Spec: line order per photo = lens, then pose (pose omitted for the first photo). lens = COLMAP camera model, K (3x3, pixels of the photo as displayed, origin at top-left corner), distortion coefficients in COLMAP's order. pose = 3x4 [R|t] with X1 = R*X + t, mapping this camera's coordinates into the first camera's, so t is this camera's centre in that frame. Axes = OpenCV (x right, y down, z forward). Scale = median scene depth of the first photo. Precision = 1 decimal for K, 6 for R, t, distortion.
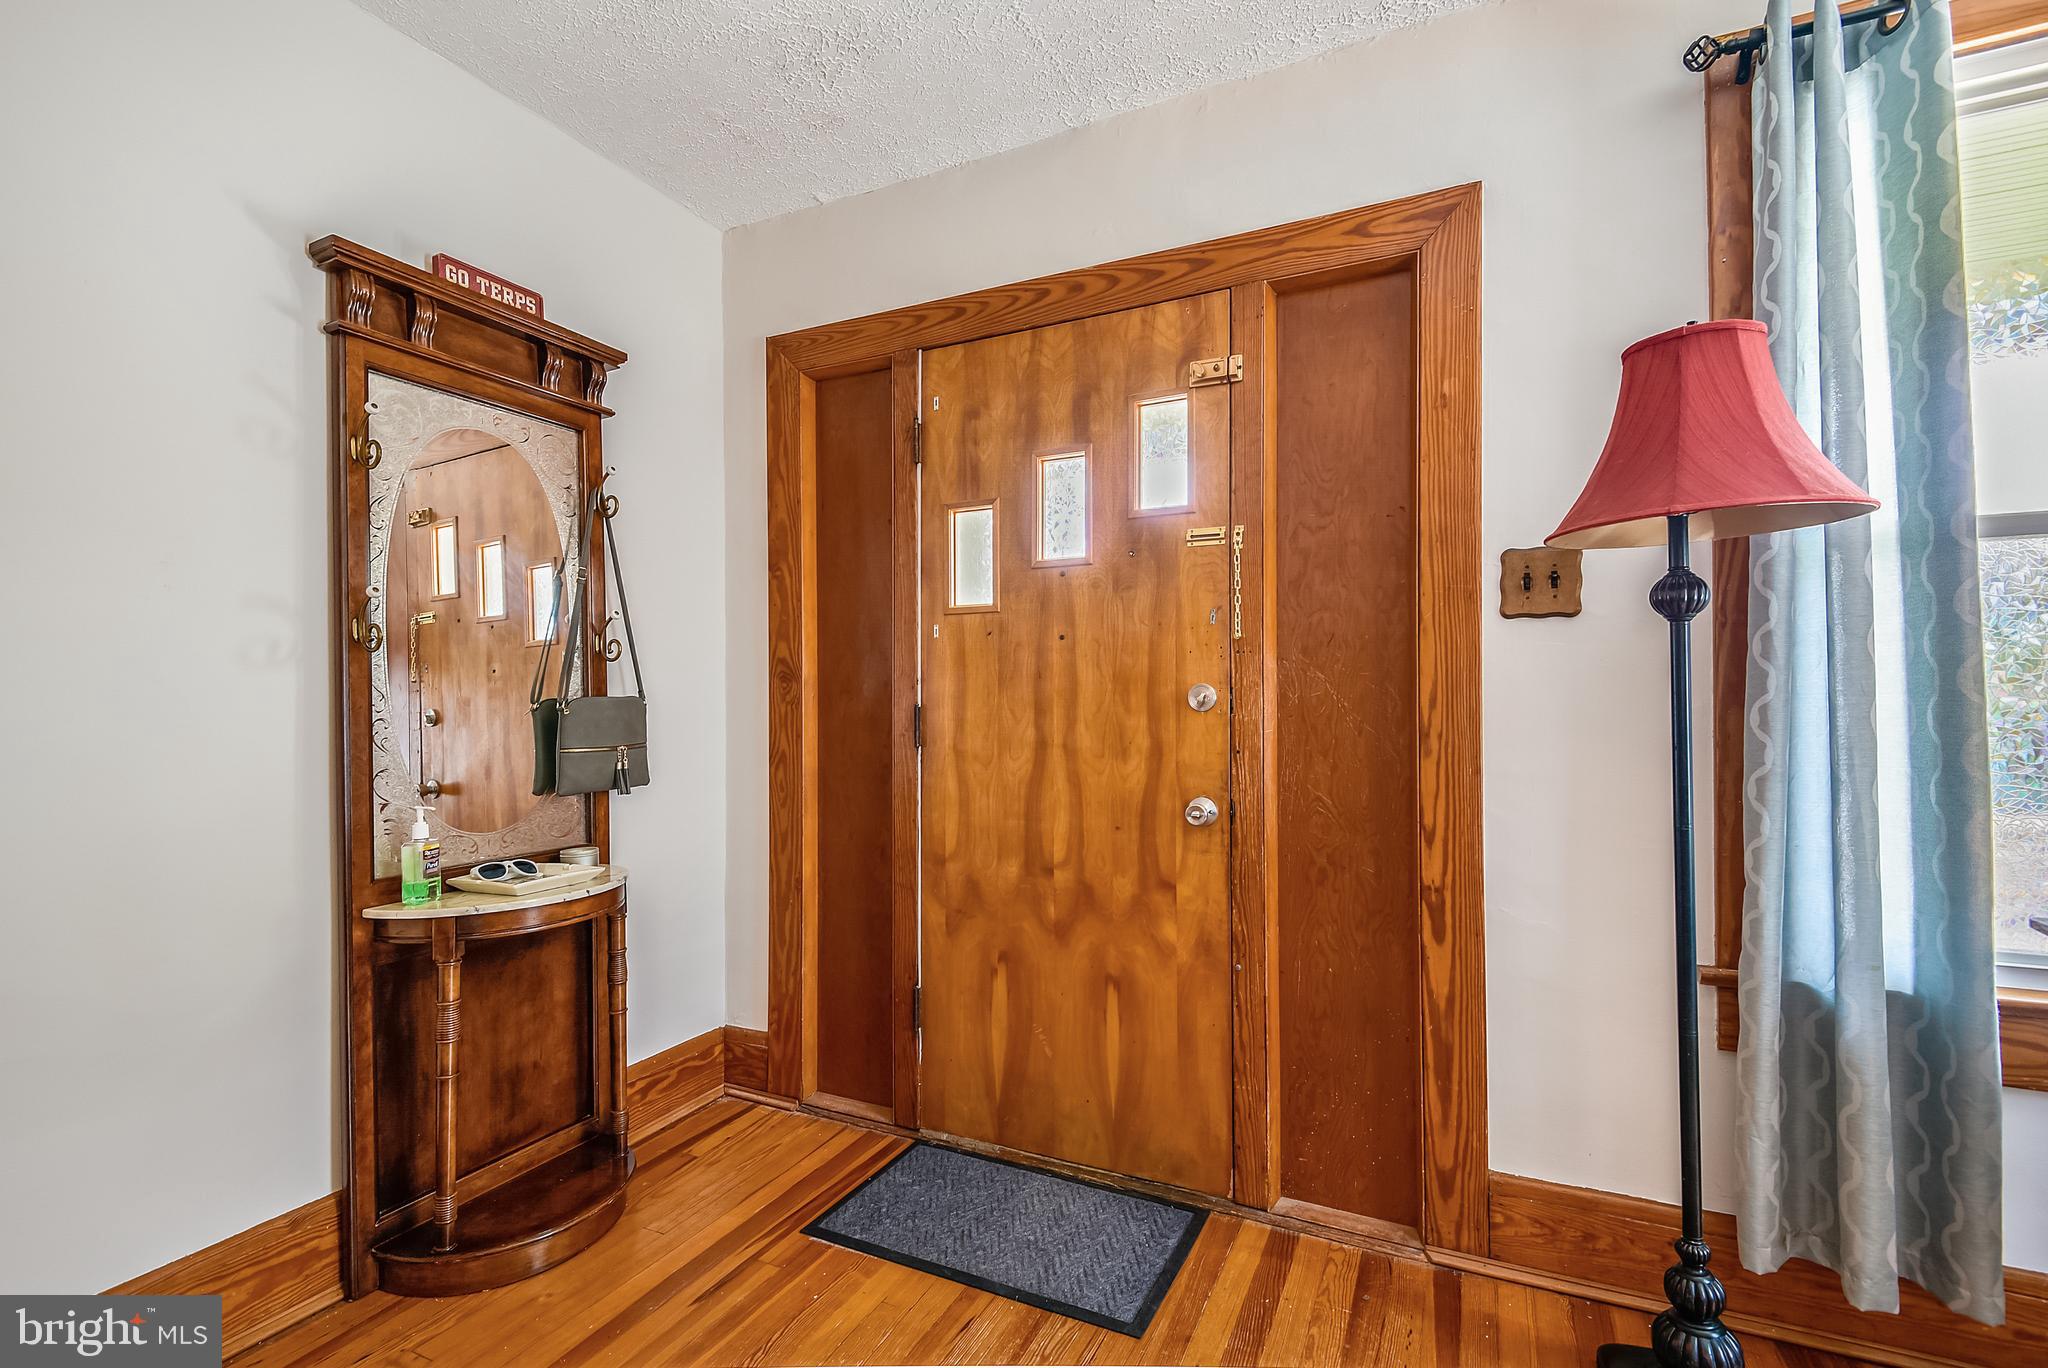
lens RADIAL K [[936.4, 0, 1019.4], [0, 936.4, 697.1], [0, 0, 1]] dist [0.000903, -0.002747]
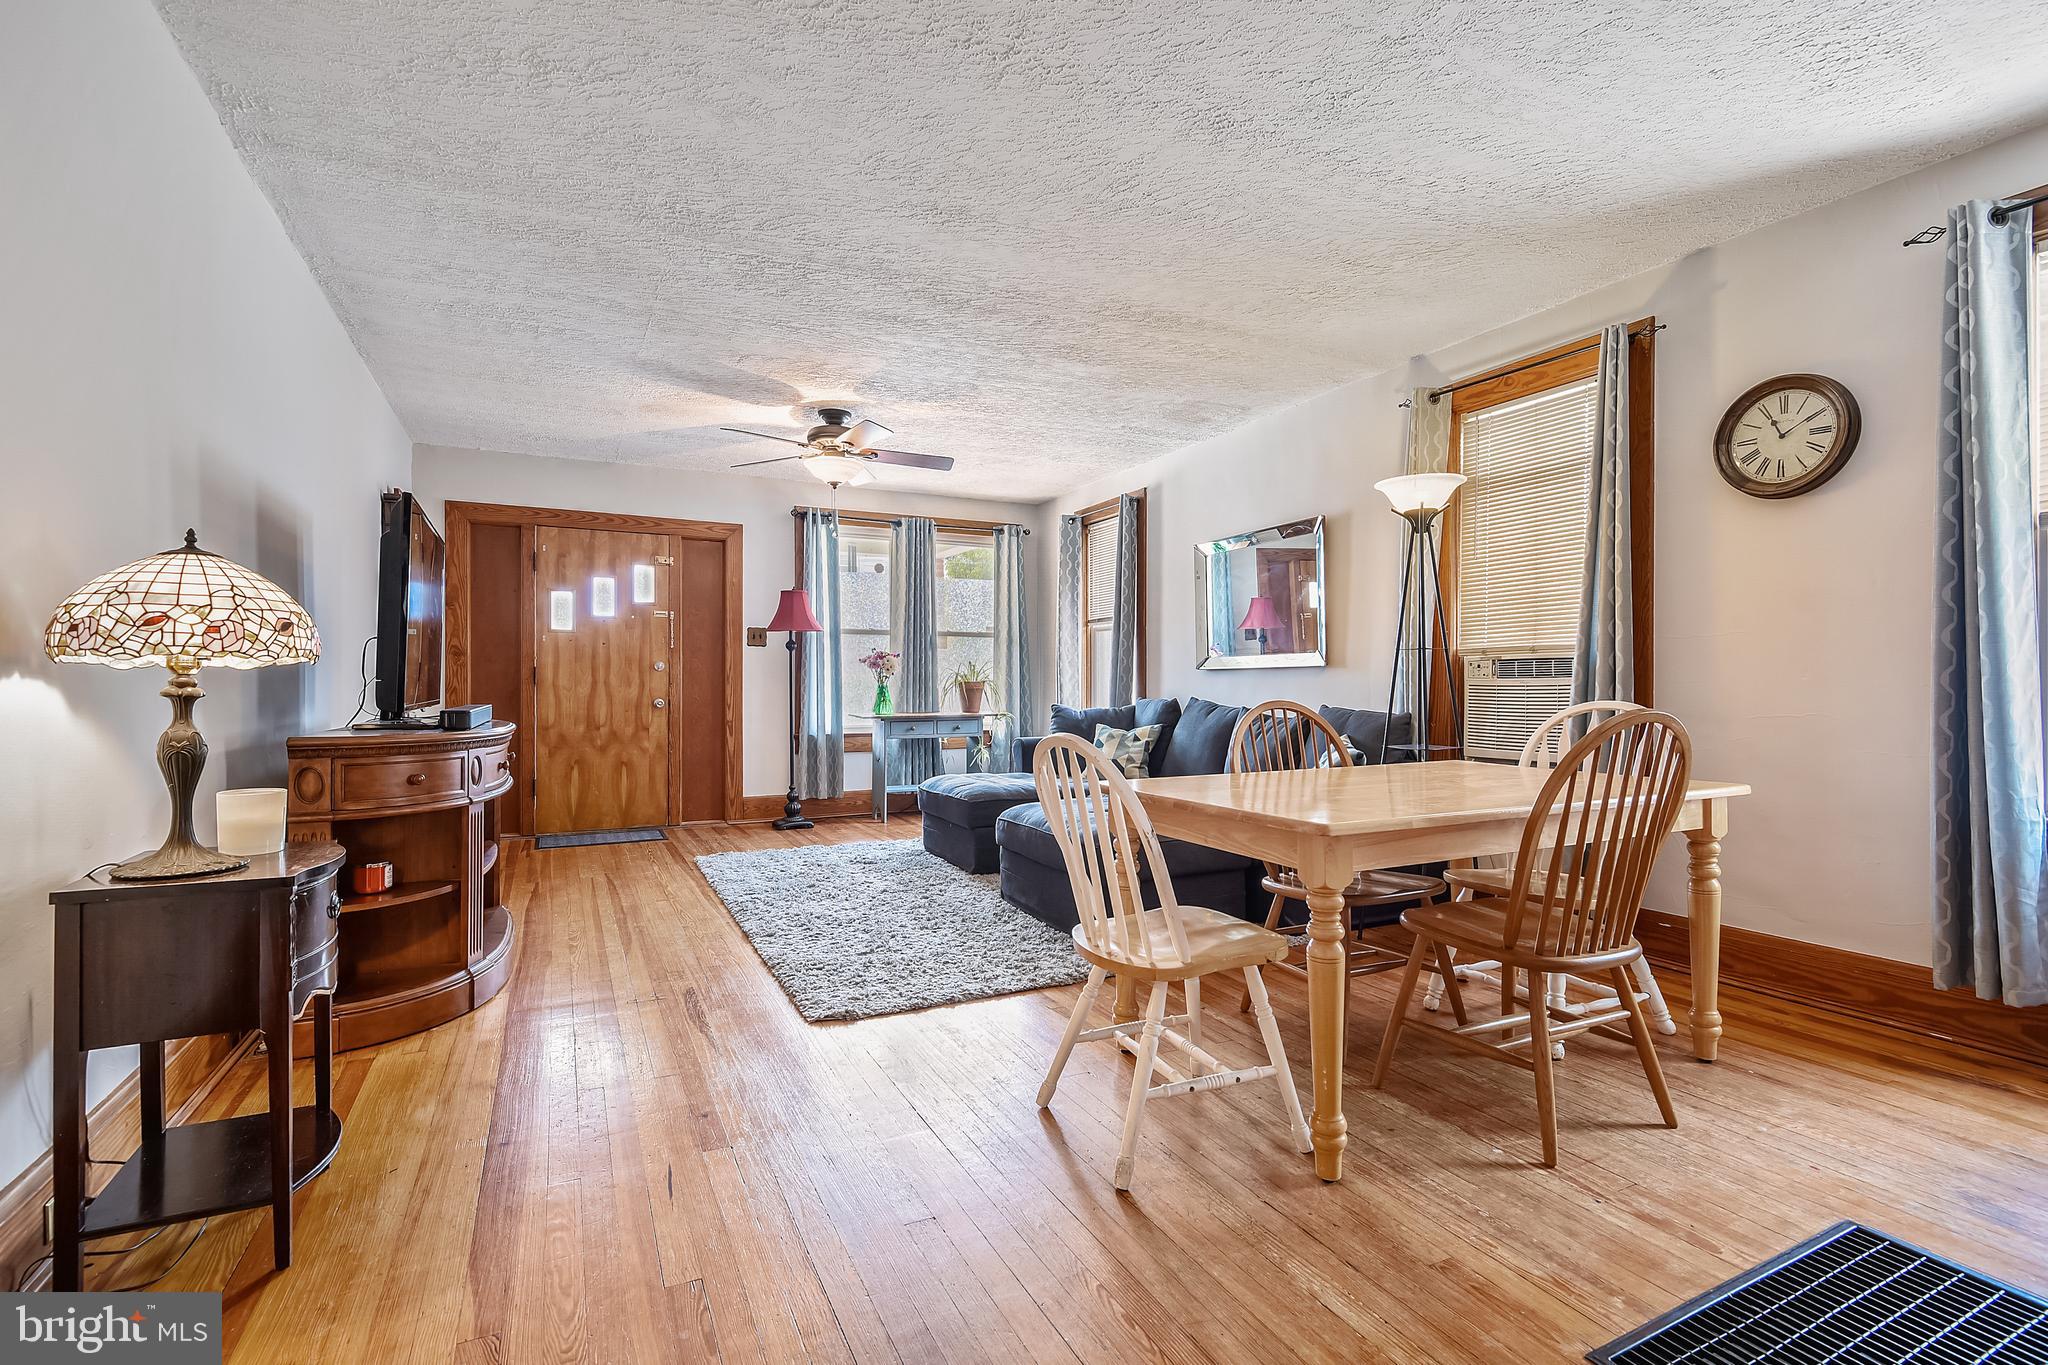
lens RADIAL K [[936.4, 0, 1010.5], [0, 936.4, 684.7], [0, 0, 1]] dist [0.000903, -0.002747]
pose [[0.608639, 0.006640, 0.793420, -1.480013], [-0.010340, 0.999946, -0.000437, 0.048323], [-0.793380, -0.007938, 0.608675, -1.716970]]
